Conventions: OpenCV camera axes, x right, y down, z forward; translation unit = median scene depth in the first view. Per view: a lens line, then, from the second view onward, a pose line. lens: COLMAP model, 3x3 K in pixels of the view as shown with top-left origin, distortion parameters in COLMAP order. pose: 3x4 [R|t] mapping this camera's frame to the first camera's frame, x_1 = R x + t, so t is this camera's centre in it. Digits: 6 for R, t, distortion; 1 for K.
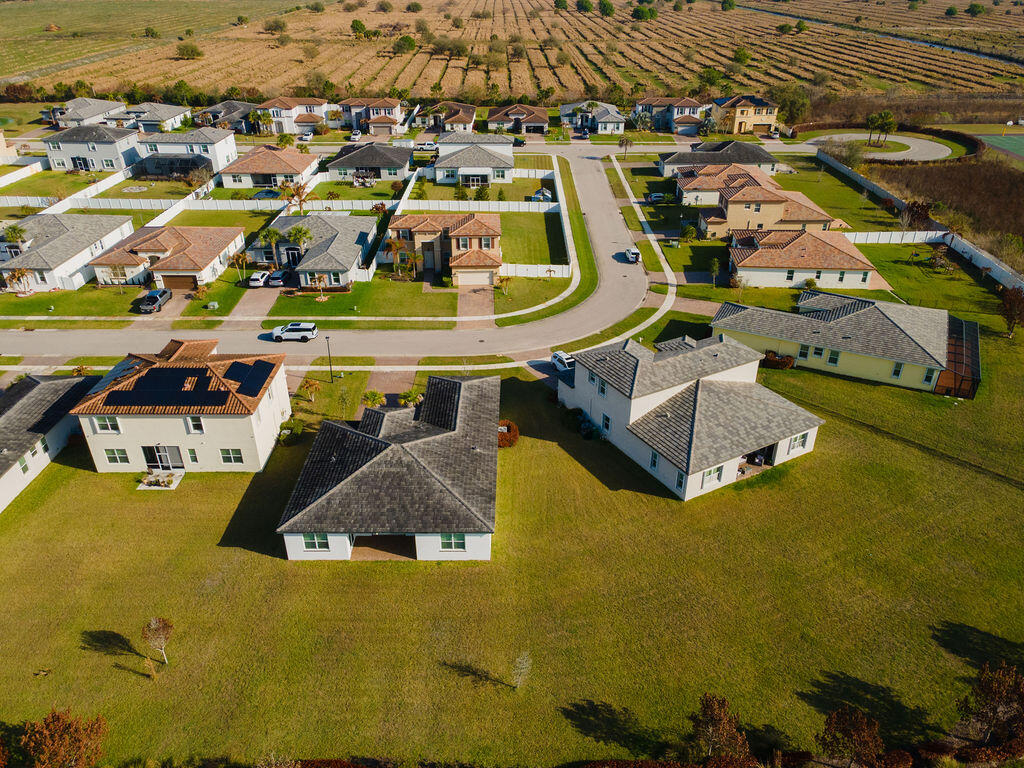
lens RADIAL K [[750.3, 0, 509.3], [0, 750.3, 386.3], [0, 0, 1]] dist [0.023501, 0.035087]
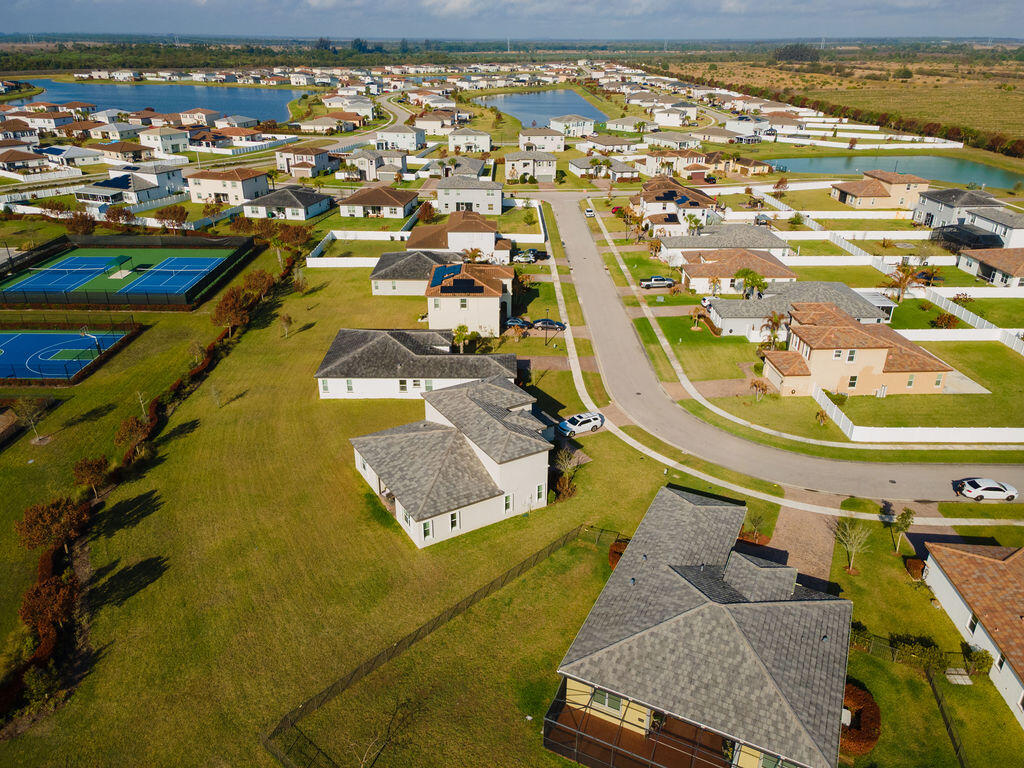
lens RADIAL K [[750.3, 0, 509.3], [0, 750.3, 386.3], [0, 0, 1]] dist [0.023501, 0.035087]
pose [[0.018259, 0.422936, -0.905976, 0.802046], [-0.496286, 0.790453, 0.359005, -0.316668], [0.867967, 0.443068, 0.224330, 0.560490]]
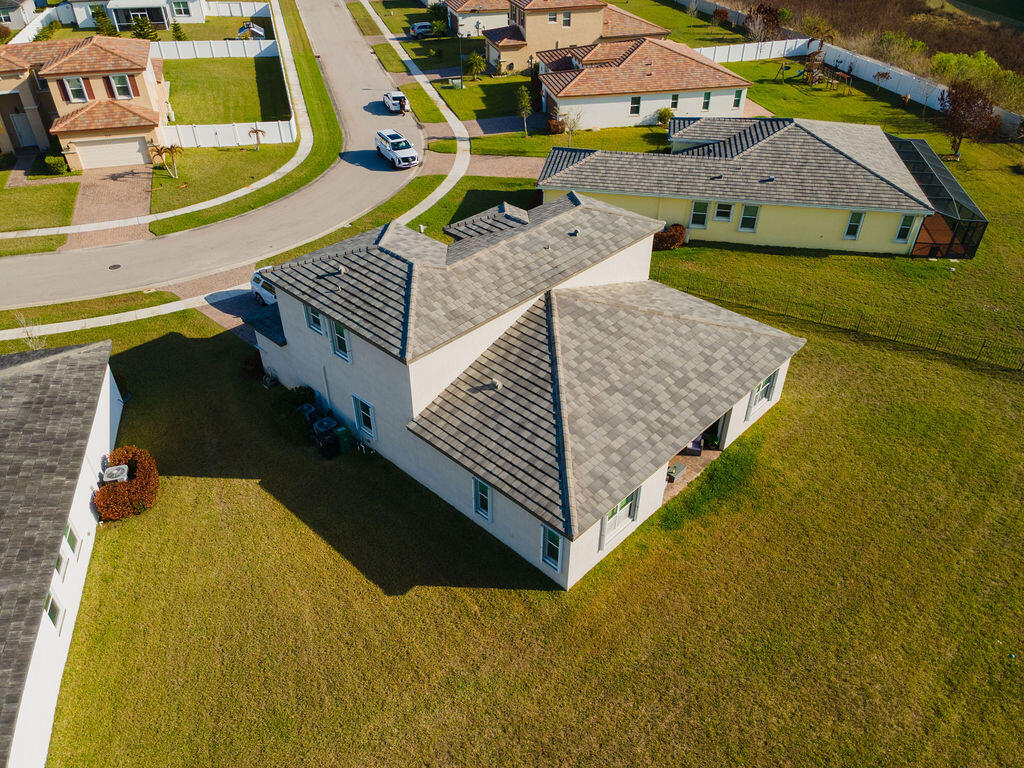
lens RADIAL K [[750.3, 0, 509.3], [0, 750.3, 386.3], [0, 0, 1]] dist [0.023501, 0.035087]
pose [[0.958063, -0.166103, 0.233506, 0.078604], [0.137883, 0.981547, 0.132491, -0.010892], [-0.251204, -0.094738, 0.963287, 0.391315]]
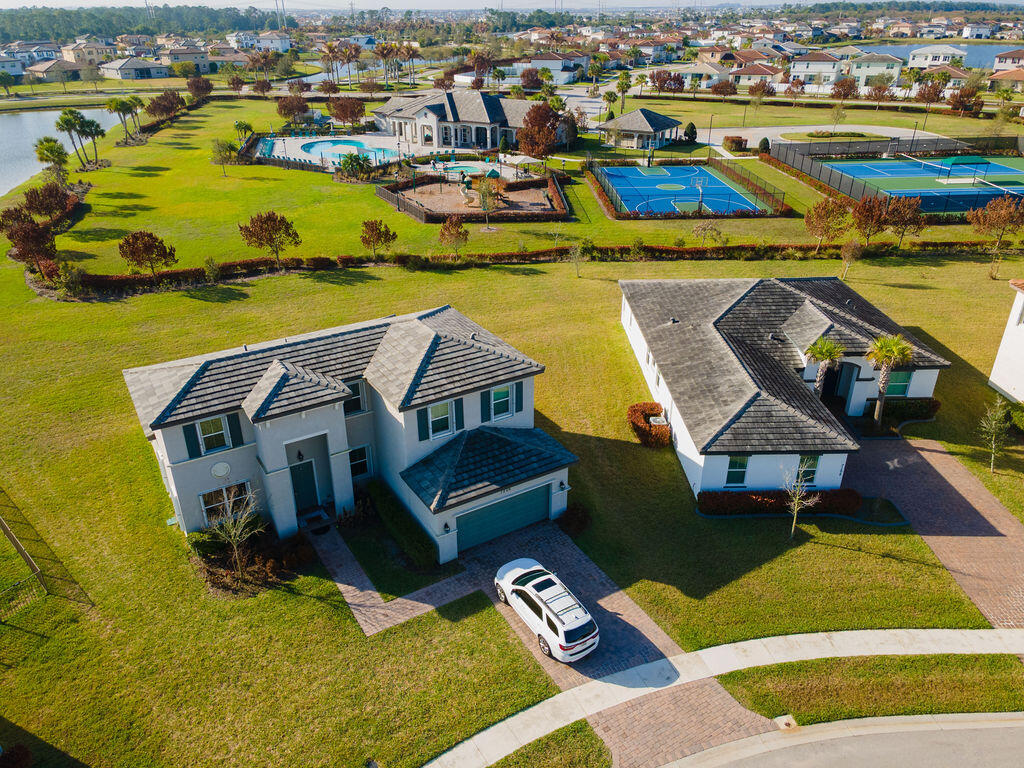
lens RADIAL K [[750.3, 0, 509.3], [0, 750.3, 386.3], [0, 0, 1]] dist [0.023501, 0.035087]
pose [[-0.999464, 0.021195, -0.024946, 0.084893], [-0.008915, 0.557042, 0.830436, -0.308684], [0.031498, 0.830214, -0.556555, 0.925166]]
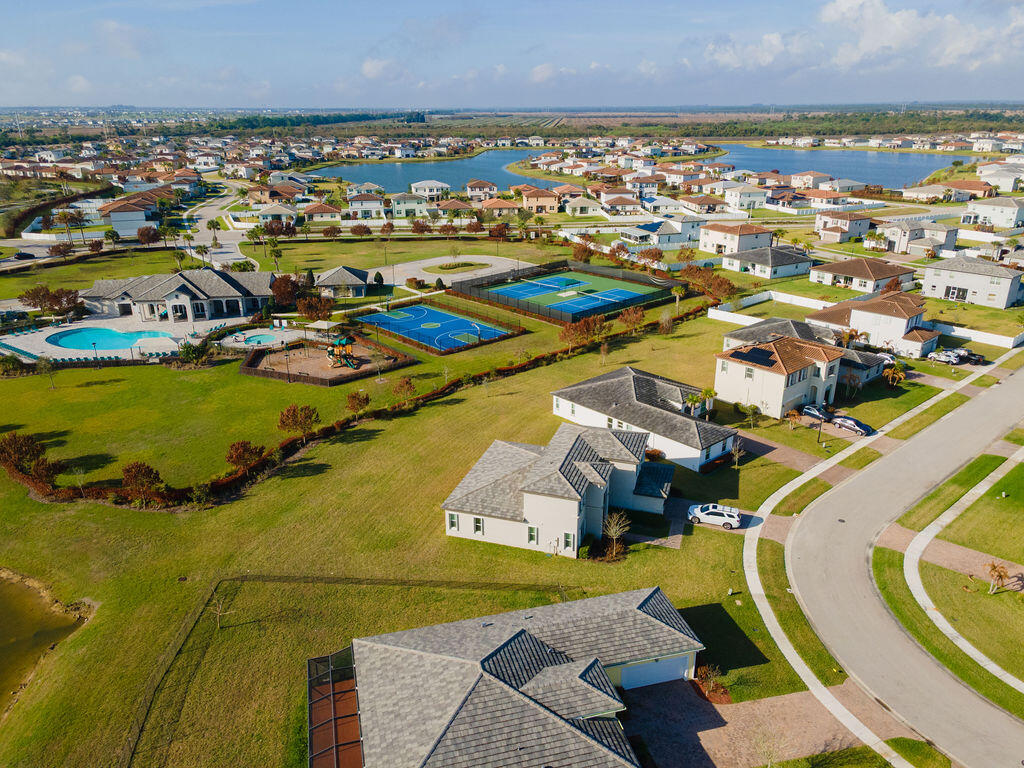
lens RADIAL K [[750.3, 0, 509.3], [0, 750.3, 386.3], [0, 0, 1]] dist [0.023501, 0.035087]
pose [[-0.739978, 0.241314, -0.627854, 0.657717], [-0.325103, 0.688847, 0.647918, -0.531526], [0.588847, 0.683562, -0.431280, 0.950104]]
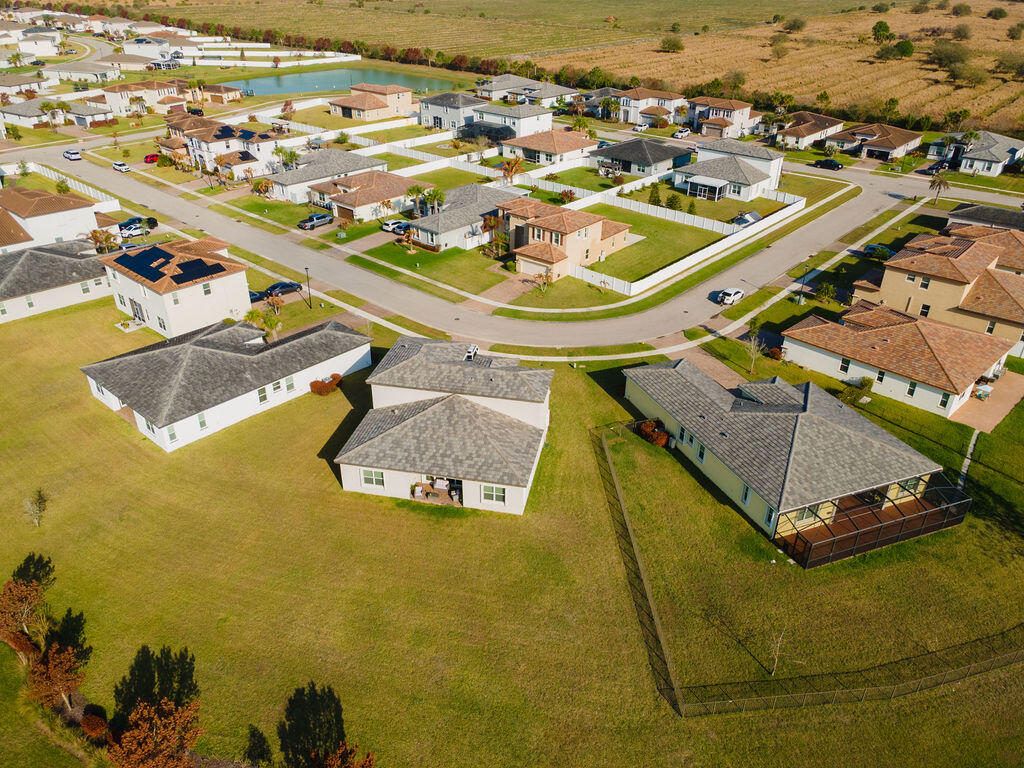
lens RADIAL K [[750.3, 0, 509.3], [0, 750.3, 386.3], [0, 0, 1]] dist [0.023501, 0.035087]
pose [[0.751986, 0.334171, -0.568196, 0.583197], [-0.334064, 0.936281, 0.108530, -0.100423], [0.568258, 0.108201, 0.815705, 0.185894]]
